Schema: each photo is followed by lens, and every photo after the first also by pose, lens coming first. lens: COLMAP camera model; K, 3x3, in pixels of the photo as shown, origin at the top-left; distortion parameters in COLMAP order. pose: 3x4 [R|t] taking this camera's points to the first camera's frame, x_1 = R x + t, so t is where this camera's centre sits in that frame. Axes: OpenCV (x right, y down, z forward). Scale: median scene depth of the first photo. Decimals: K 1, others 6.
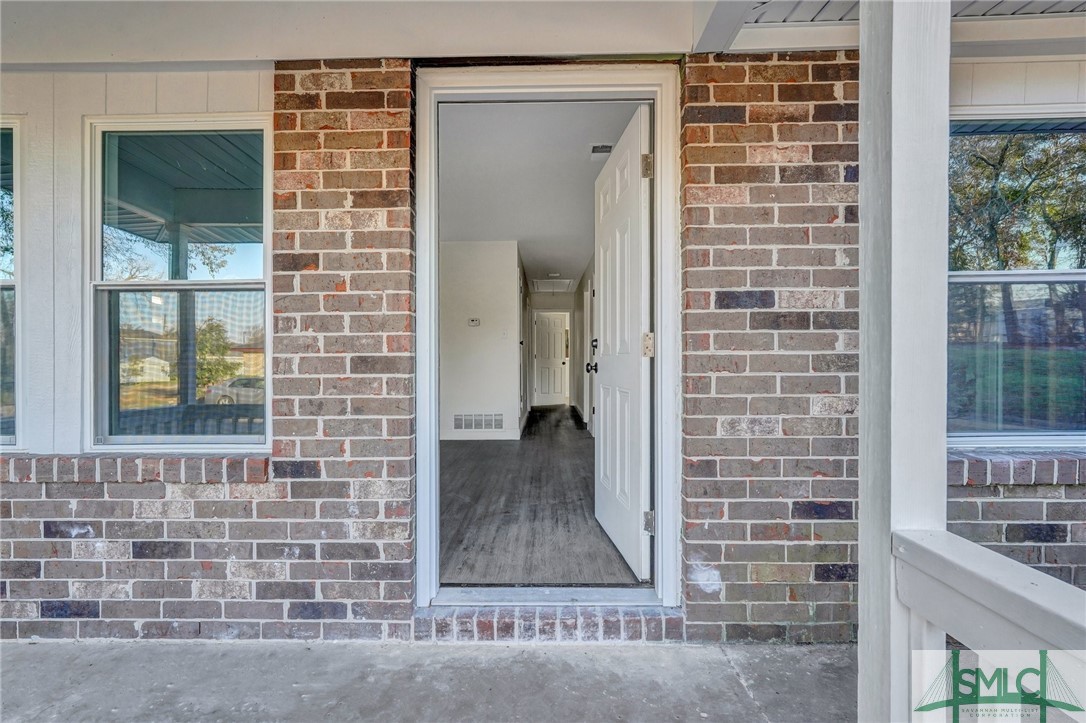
lens RADIAL K [[505.5, 0, 543.0], [0, 505.5, 361.5], [0, 0, 1]] dist [-0.006204, 0.001595]
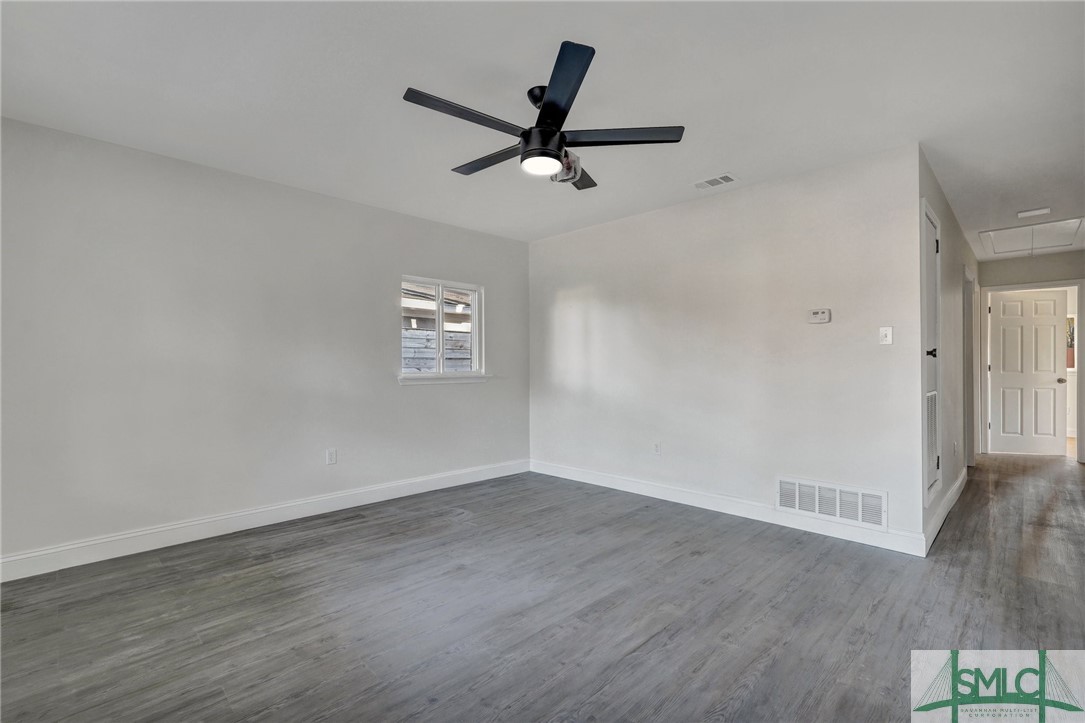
lens RADIAL K [[486.4, 0, 542.5], [0, 486.4, 361.5], [0, 0, 1]] dist [-0.015280, 0.010102]
pose [[0.711531, 0.000872, -0.702654, 0.015449], [-0.002166, 0.999997, -0.000952, -0.024431], [0.702652, 0.002200, 0.711531, 0.366550]]
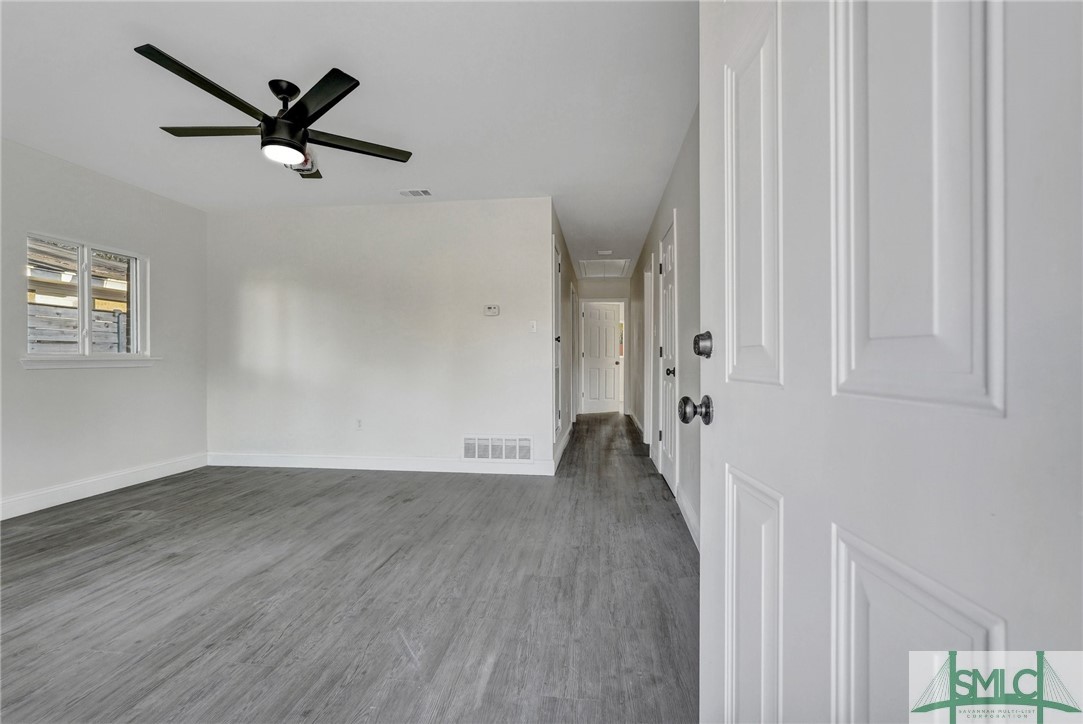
lens RADIAL K [[490.3, 0, 531.7], [0, 490.3, 352.8], [0, 0, 1]] dist [0.002968, 0.000578]
pose [[0.991355, 0.004273, -0.131140, 0.010788], [-0.005178, 0.999965, -0.006561, -0.011320], [0.131107, 0.007183, 0.991342, 0.271724]]
